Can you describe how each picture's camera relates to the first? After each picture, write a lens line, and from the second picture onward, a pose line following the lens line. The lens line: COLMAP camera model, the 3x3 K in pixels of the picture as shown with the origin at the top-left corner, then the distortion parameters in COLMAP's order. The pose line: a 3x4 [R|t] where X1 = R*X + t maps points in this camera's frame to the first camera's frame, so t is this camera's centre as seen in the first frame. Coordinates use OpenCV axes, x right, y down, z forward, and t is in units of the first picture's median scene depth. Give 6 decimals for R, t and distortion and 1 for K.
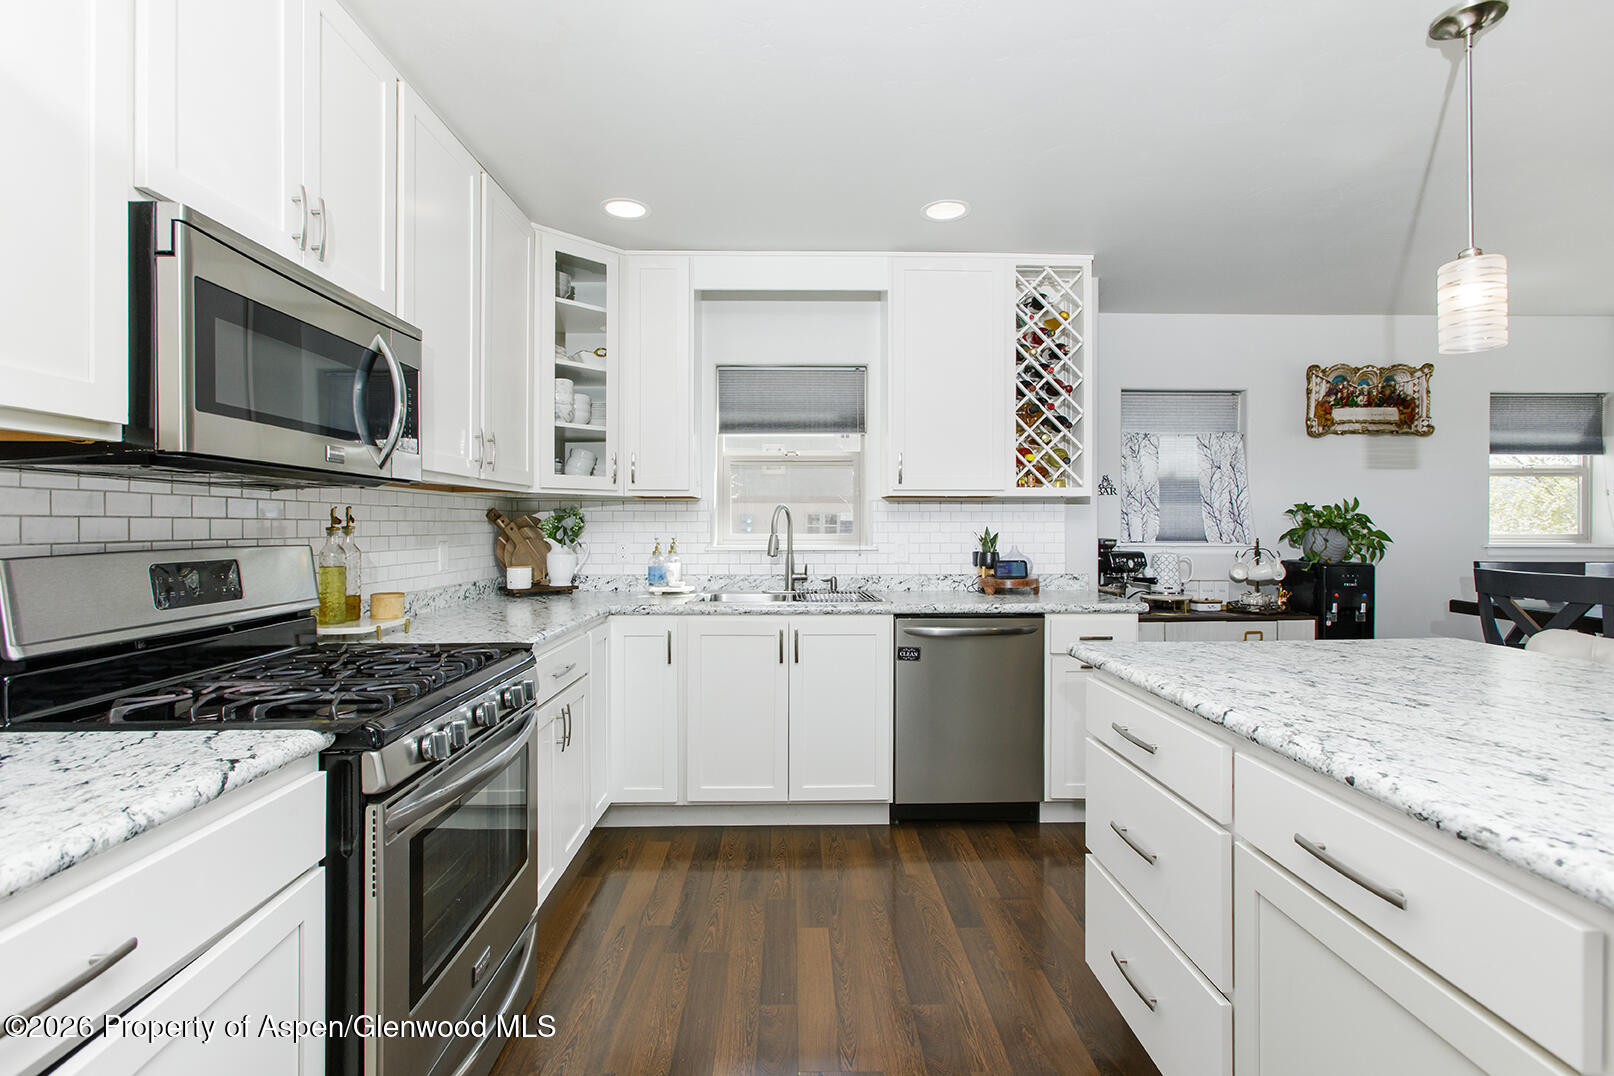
lens RADIAL K [[728.0, 0, 815.5], [0, 728.0, 528.3], [0, 0, 1]] dist [0.005742, 0.002133]
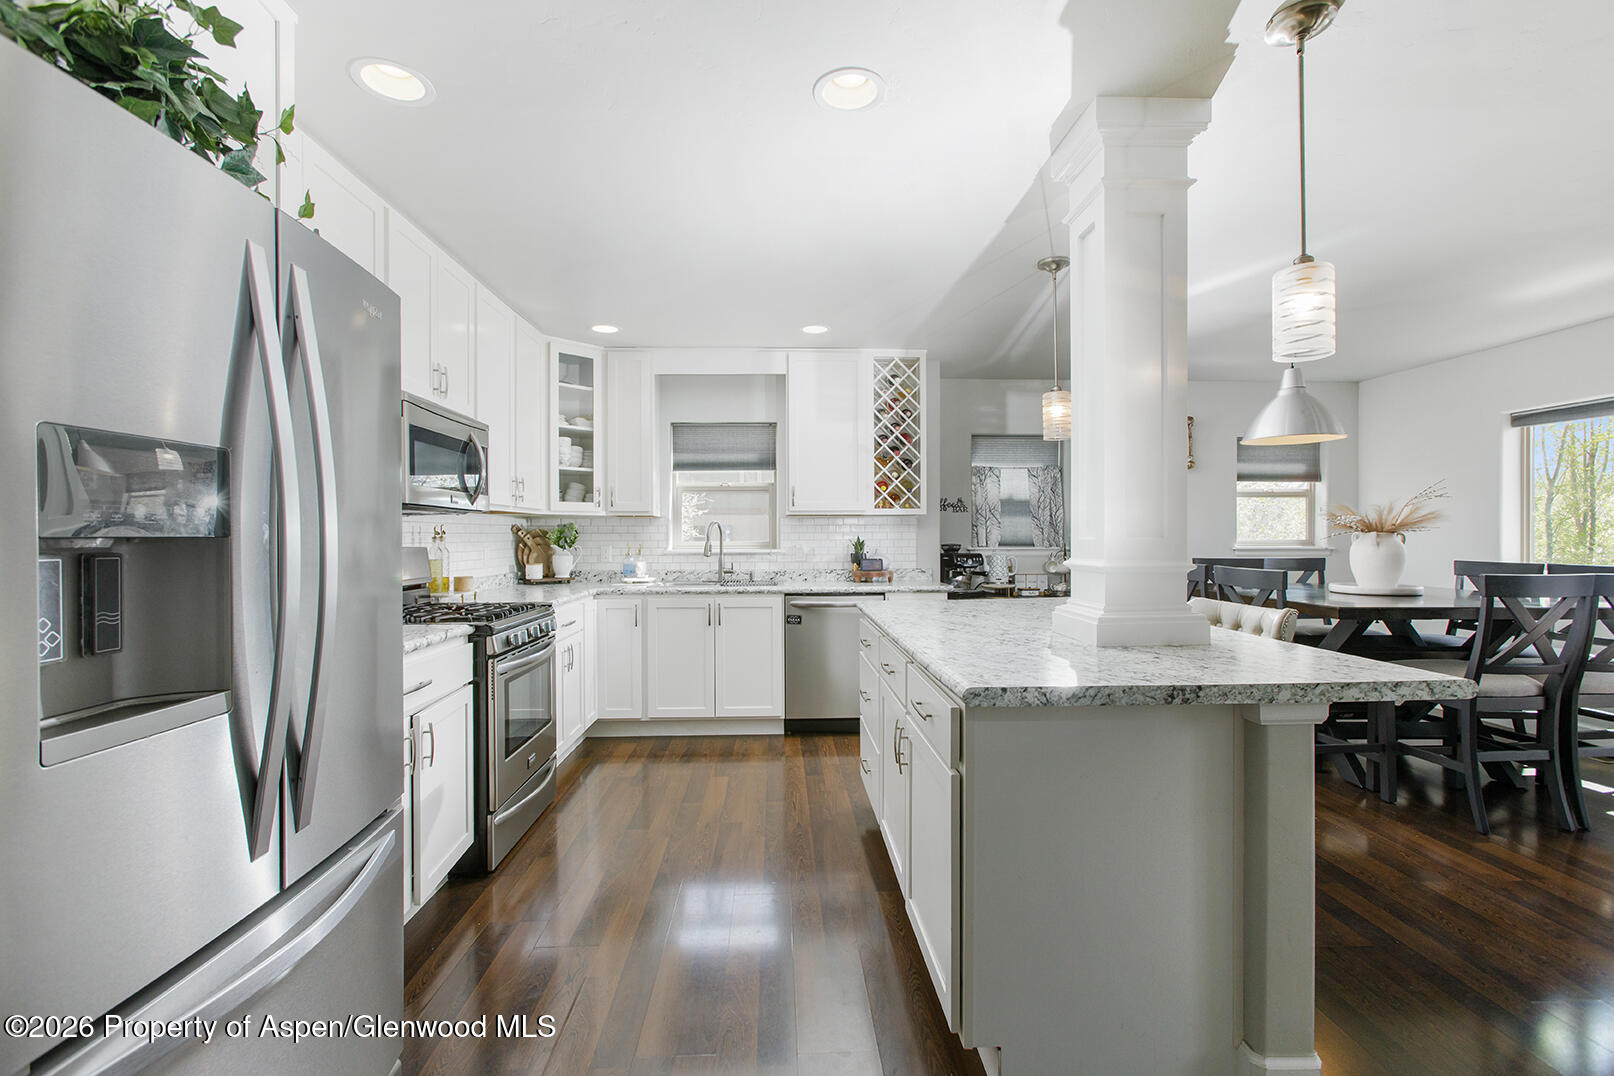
lens RADIAL K [[728.0, 0, 809.0], [0, 728.0, 538.5], [0, 0, 1]] dist [0.005742, 0.002133]
pose [[0.999952, -0.004426, 0.008784, 0.127173], [0.004436, 0.999990, -0.001057, 0.004330], [-0.008780, 0.001096, 0.999961, -0.450204]]
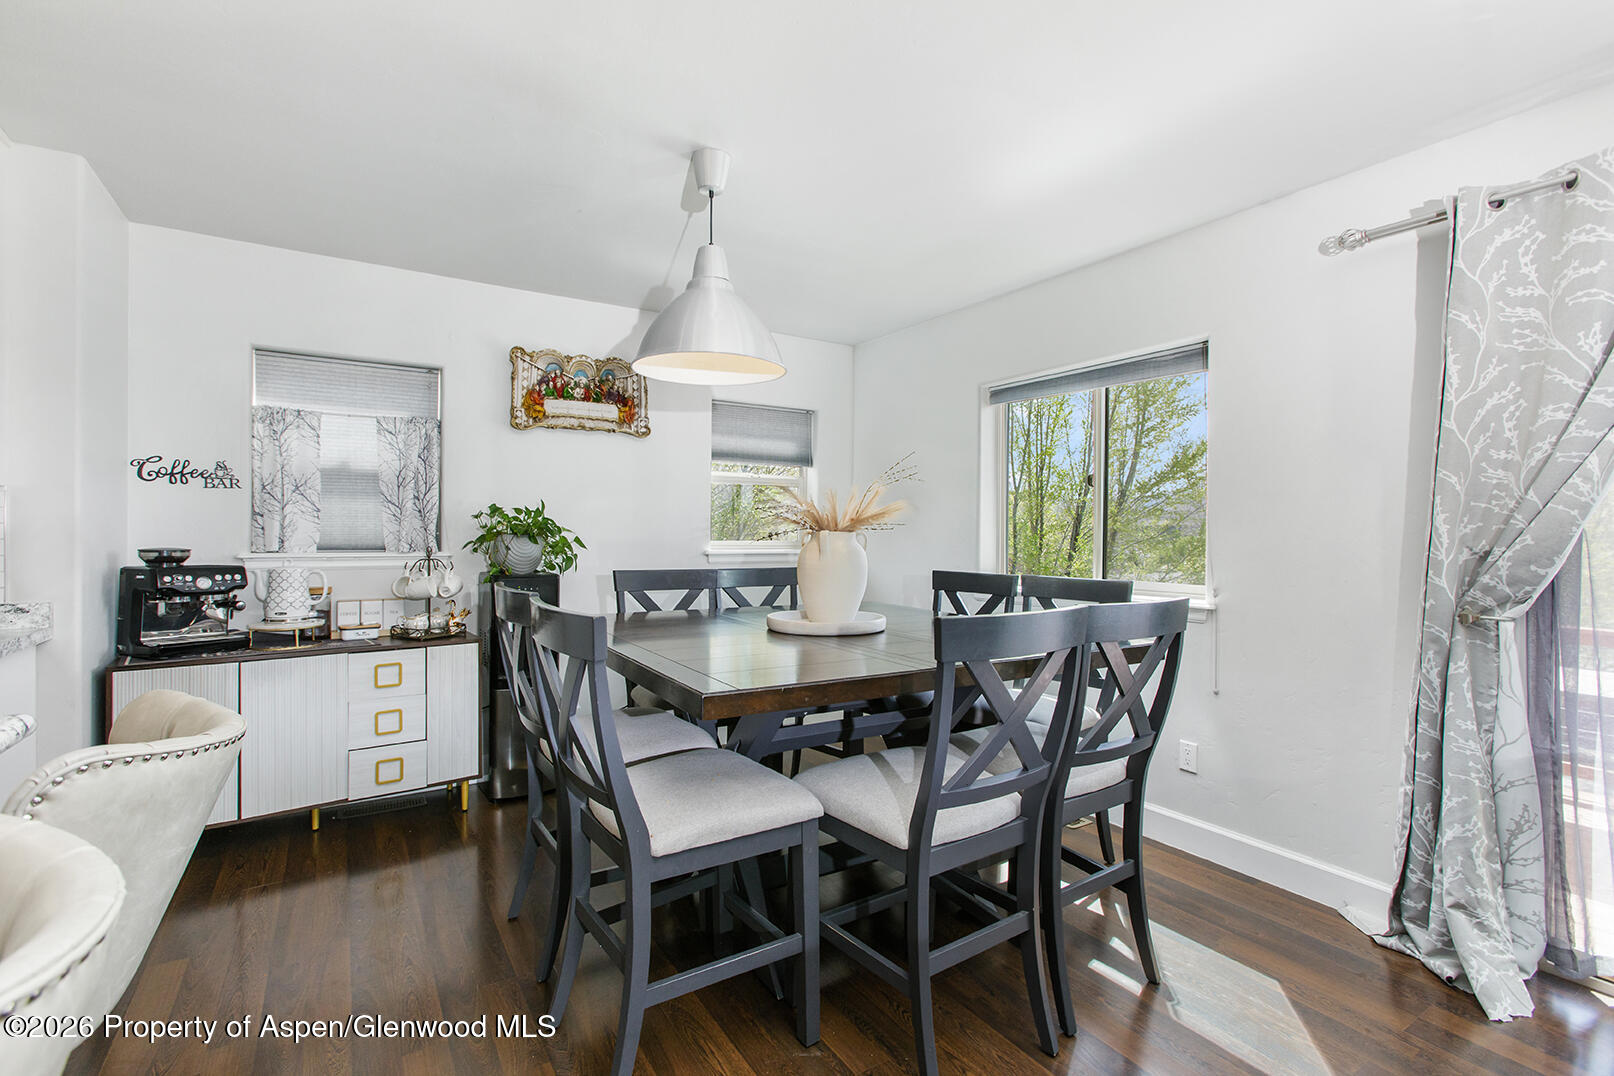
lens RADIAL K [[728.0, 0, 816.9], [0, 728.0, 534.4], [0, 0, 1]] dist [0.005742, 0.002133]
pose [[0.860358, 0.000656, 0.509691, 0.663560], [0.000782, 0.999996, -0.002607, 0.003312], [-0.509690, 0.002641, 0.860354, 0.088035]]
